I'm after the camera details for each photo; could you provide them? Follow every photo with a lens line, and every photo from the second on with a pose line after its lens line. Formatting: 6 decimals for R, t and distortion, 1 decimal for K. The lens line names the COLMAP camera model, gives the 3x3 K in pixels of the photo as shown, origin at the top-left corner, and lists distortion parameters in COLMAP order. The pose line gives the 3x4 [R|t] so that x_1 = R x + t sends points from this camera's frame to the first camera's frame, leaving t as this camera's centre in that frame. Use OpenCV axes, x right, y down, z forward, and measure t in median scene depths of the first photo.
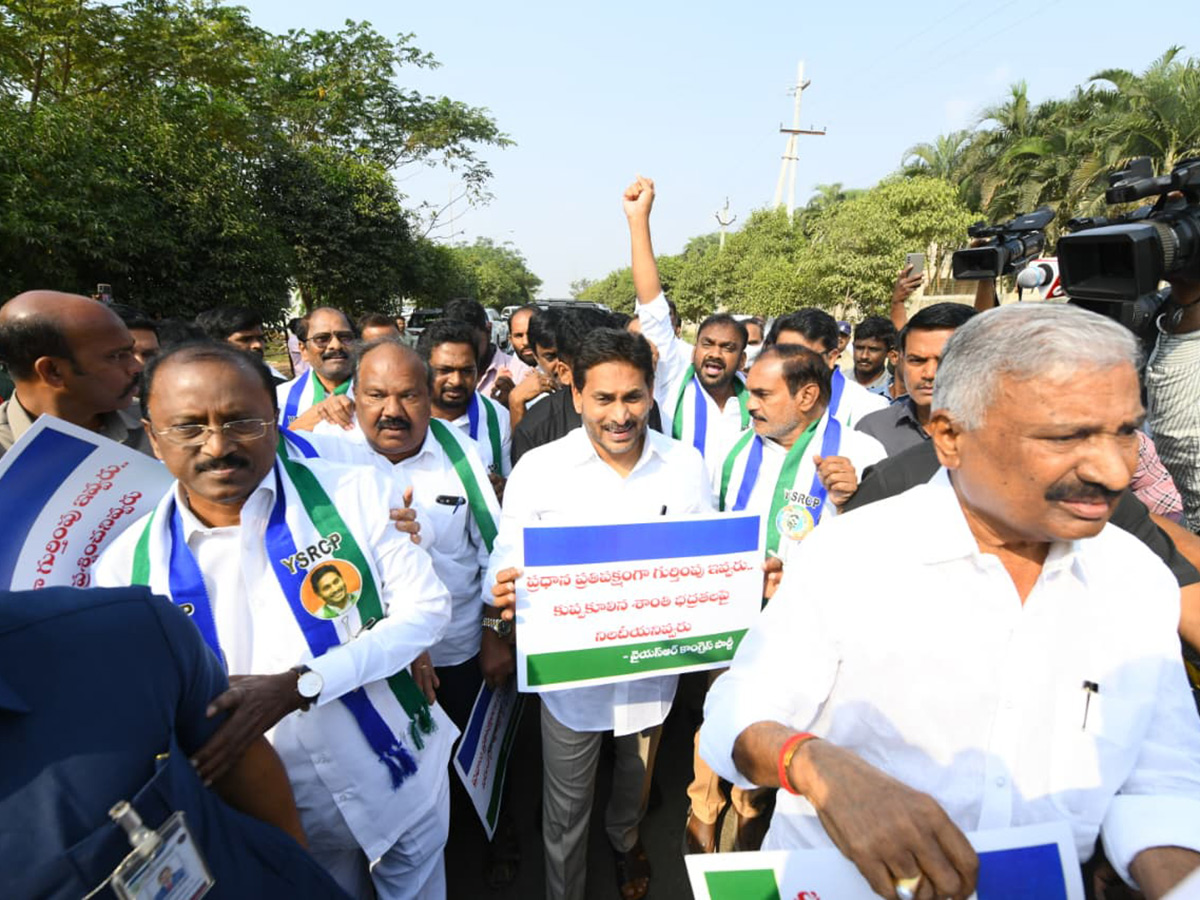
lens RADIAL K [[483.5, 0, 600.0], [0, 483.5, 450.0], [0, 0, 1]] dist [-0.000750, -0.000345]
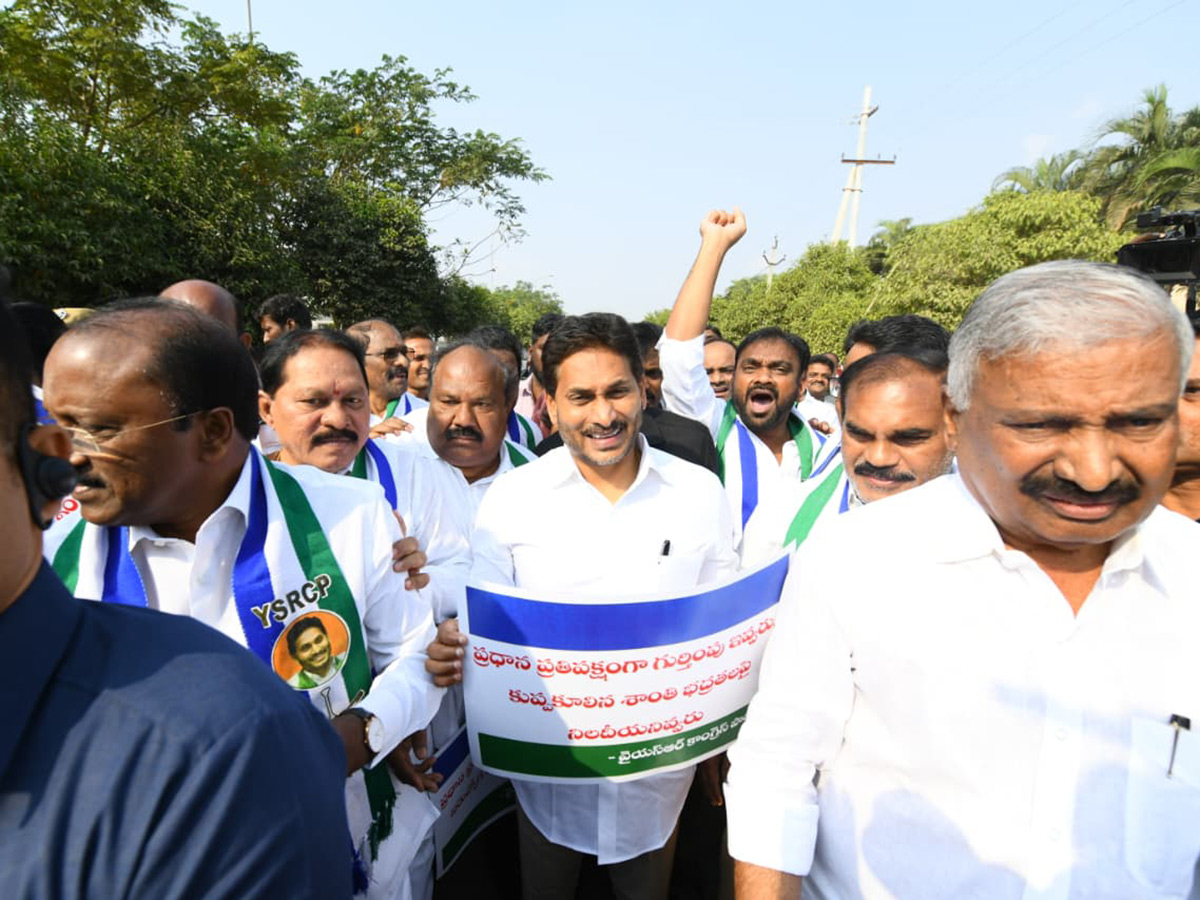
lens RADIAL K [[480.0, 0, 567.4], [0, 480.0, 448.7], [0, 0, 1]] dist [0.000557, -0.000007]
pose [[0.990107, 0.043434, -0.133426, 0.008955], [-0.054776, 0.995081, -0.082547, -0.027255], [0.129185, 0.089039, 0.987615, 0.125477]]
